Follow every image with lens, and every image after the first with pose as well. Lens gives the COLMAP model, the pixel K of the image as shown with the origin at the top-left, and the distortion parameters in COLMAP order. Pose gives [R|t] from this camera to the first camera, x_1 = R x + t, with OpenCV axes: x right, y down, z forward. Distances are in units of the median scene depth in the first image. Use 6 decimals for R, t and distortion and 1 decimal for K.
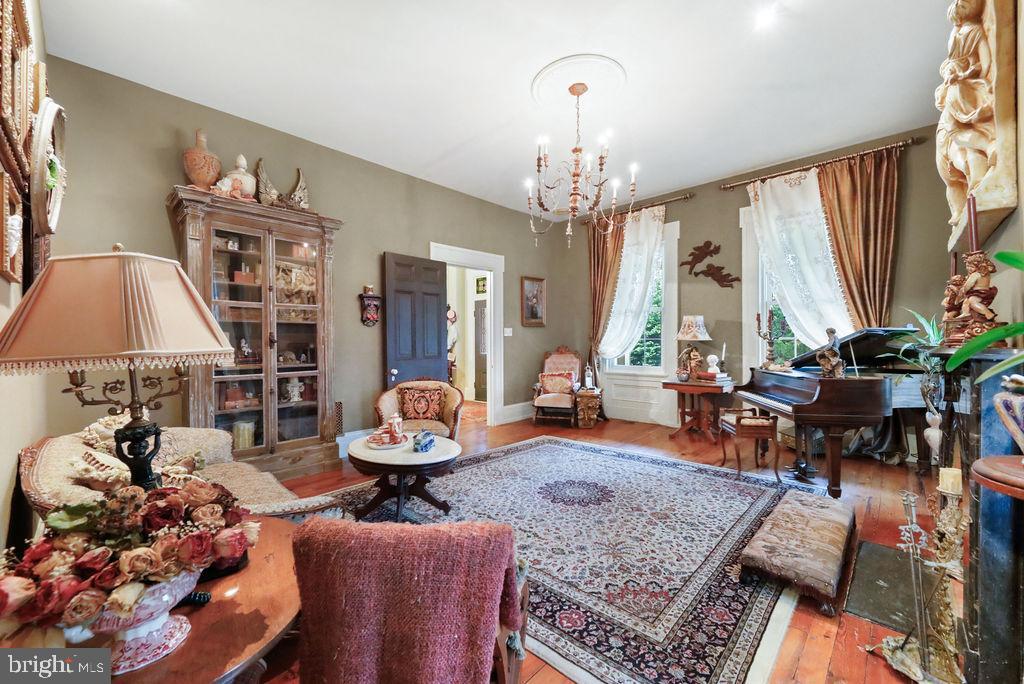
lens RADIAL K [[400.3, 0, 512.0], [0, 400.3, 342.0], [0, 0, 1]] dist [0.000791, 0.000124]
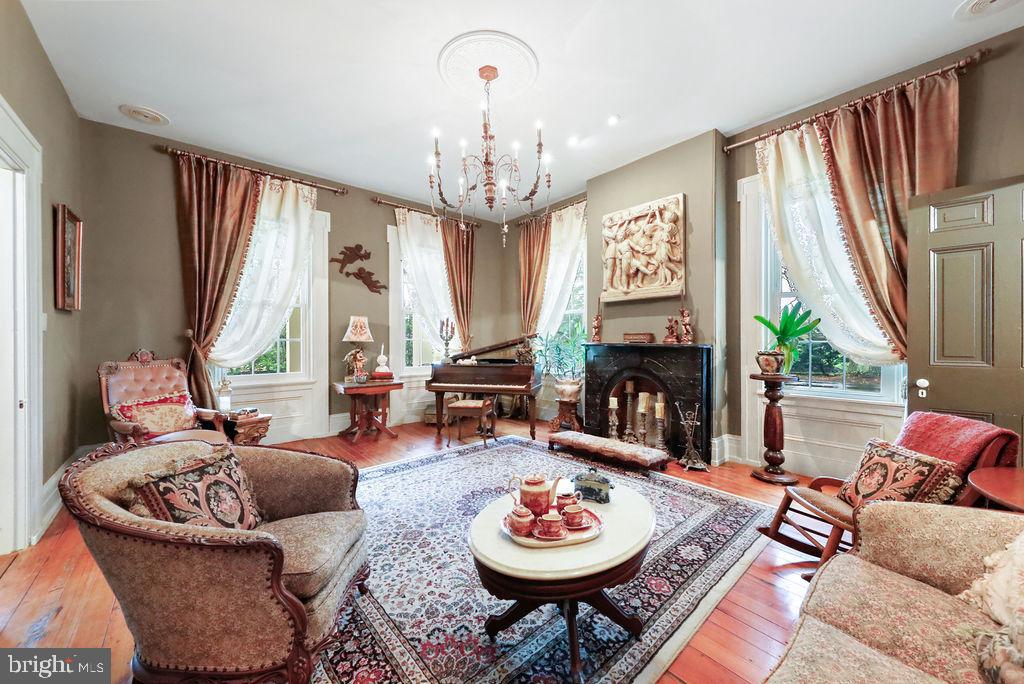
lens RADIAL K [[377.7, 0, 506.6], [0, 377.7, 333.5], [0, 0, 1]] dist [0.002285, 0.000098]
pose [[0.106972, 0.026196, 0.993917, -0.559558], [0.004042, 0.999633, -0.026782, 0.004278], [-0.994254, 0.006883, 0.106827, 0.683386]]
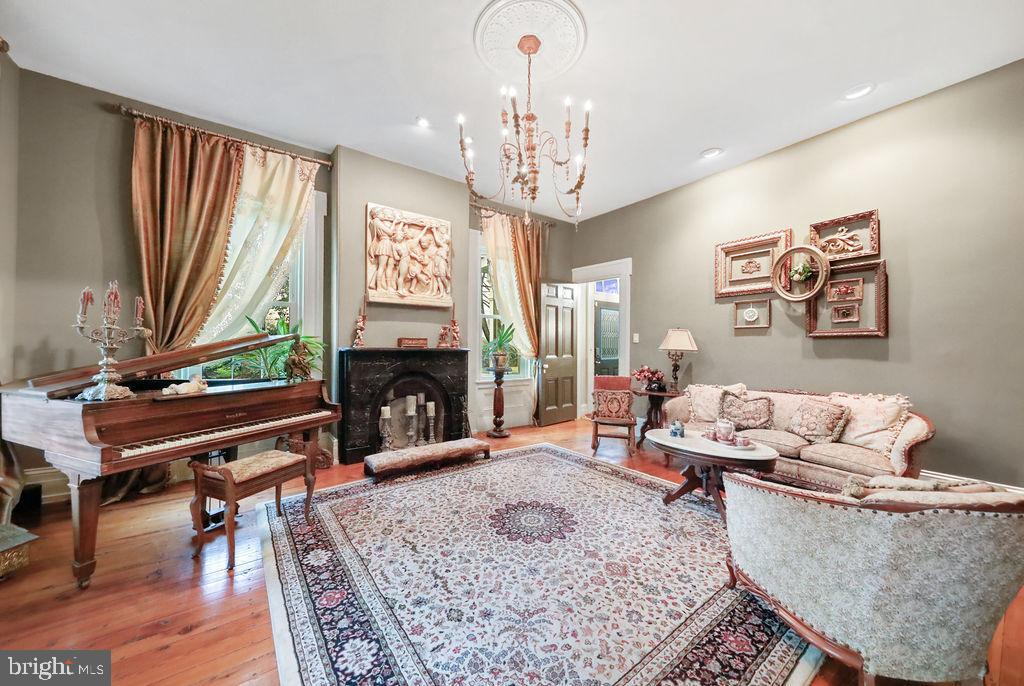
lens RADIAL K [[366.1, 0, 512.0], [0, 366.1, 343.0], [0, 0, 1]] dist [-0.017478, 0.000059]
pose [[-0.983742, -0.000388, 0.179586, 0.048263], [-0.001080, 0.999992, -0.003754, -0.005157], [-0.179583, -0.003887, -0.983735, 1.385922]]
